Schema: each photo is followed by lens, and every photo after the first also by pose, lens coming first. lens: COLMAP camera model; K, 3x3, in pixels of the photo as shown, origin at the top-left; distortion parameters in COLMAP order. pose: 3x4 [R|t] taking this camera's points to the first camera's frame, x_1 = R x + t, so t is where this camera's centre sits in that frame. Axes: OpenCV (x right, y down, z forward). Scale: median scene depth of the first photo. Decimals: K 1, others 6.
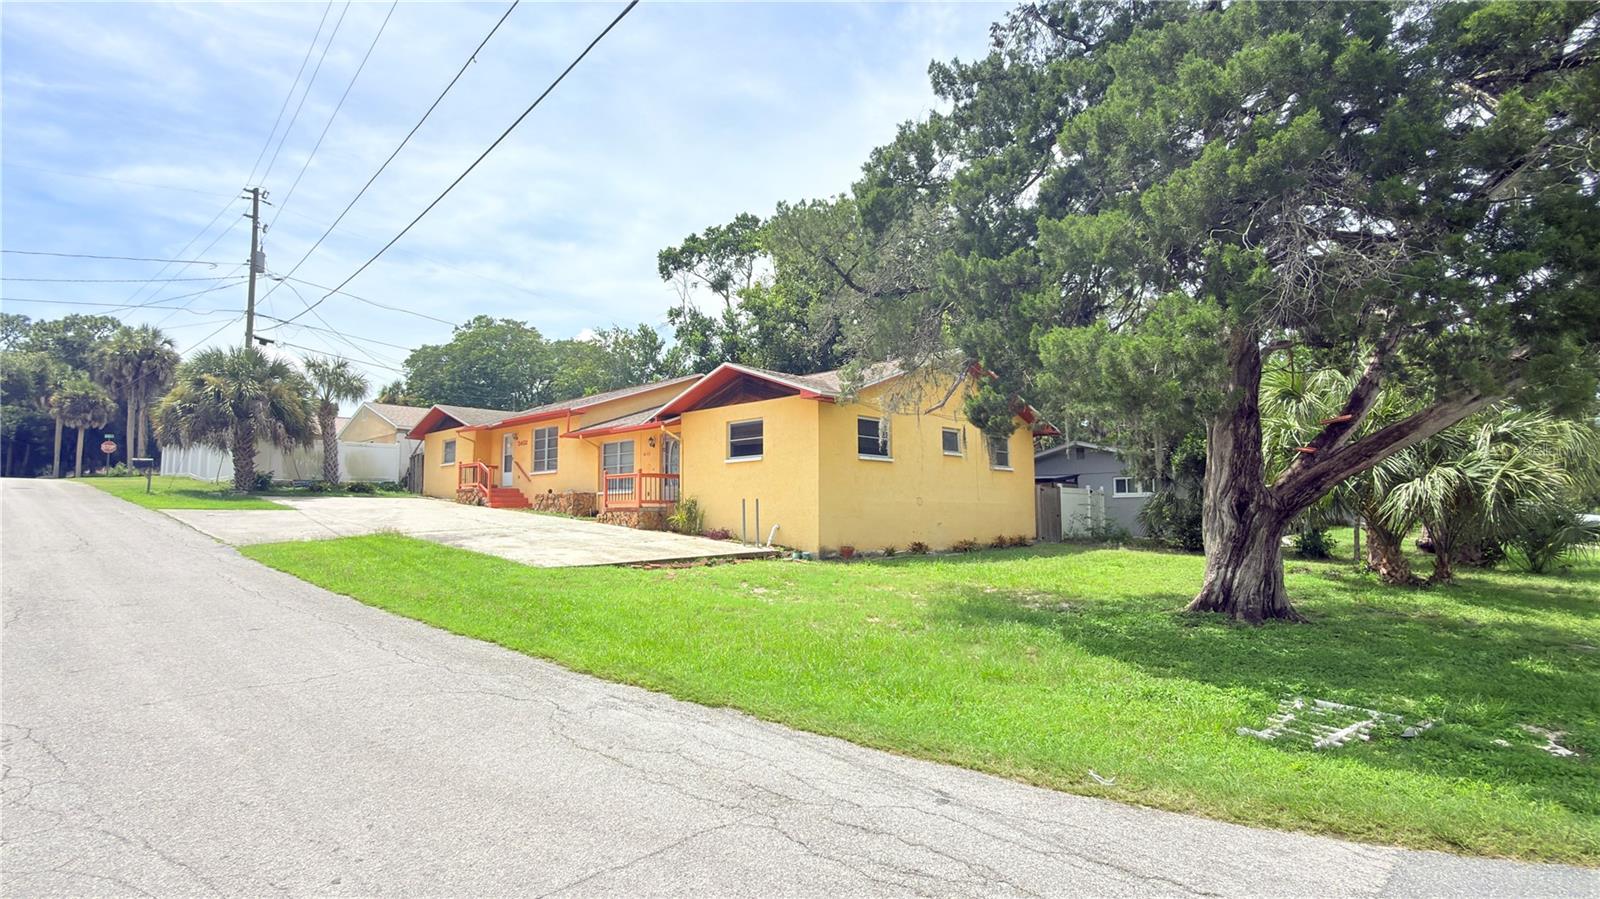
lens RADIAL K [[729.1, 0, 800.0], [0, 729.1, 449.5], [0, 0, 1]] dist [-0.000355, -0.000042]
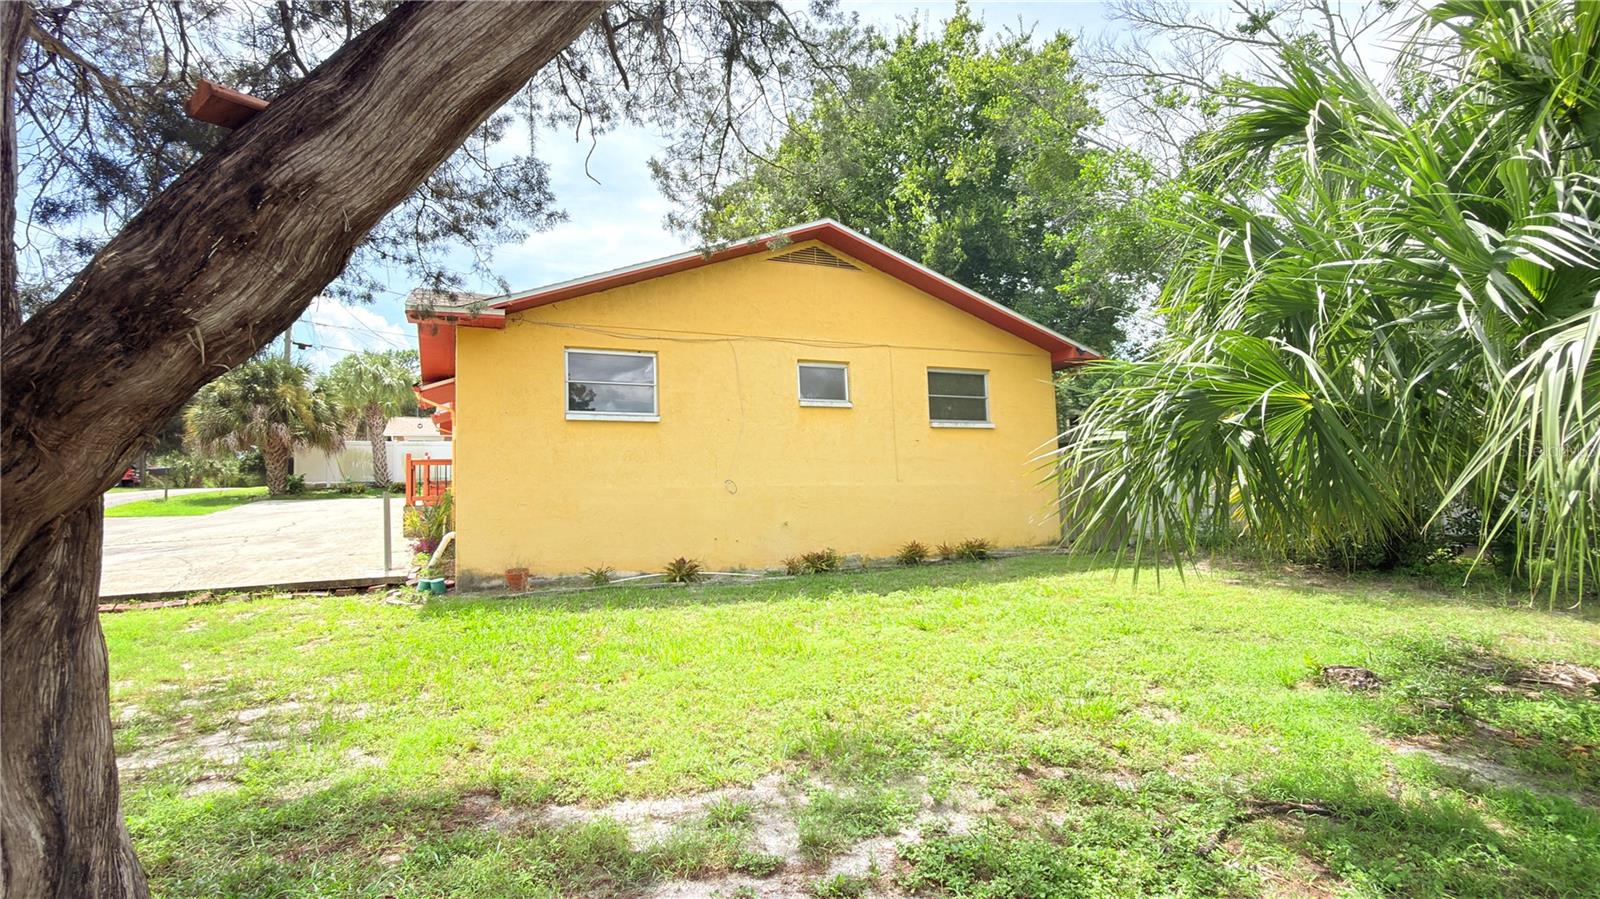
lens RADIAL K [[729.1, 0, 800.0], [0, 729.1, 449.5], [0, 0, 1]] dist [-0.000355, -0.000042]
pose [[0.920121, -0.048159, -0.388661, 0.410744], [0.056353, 0.998364, 0.009703, 0.035848], [0.387558, -0.030831, 0.921330, 0.445479]]
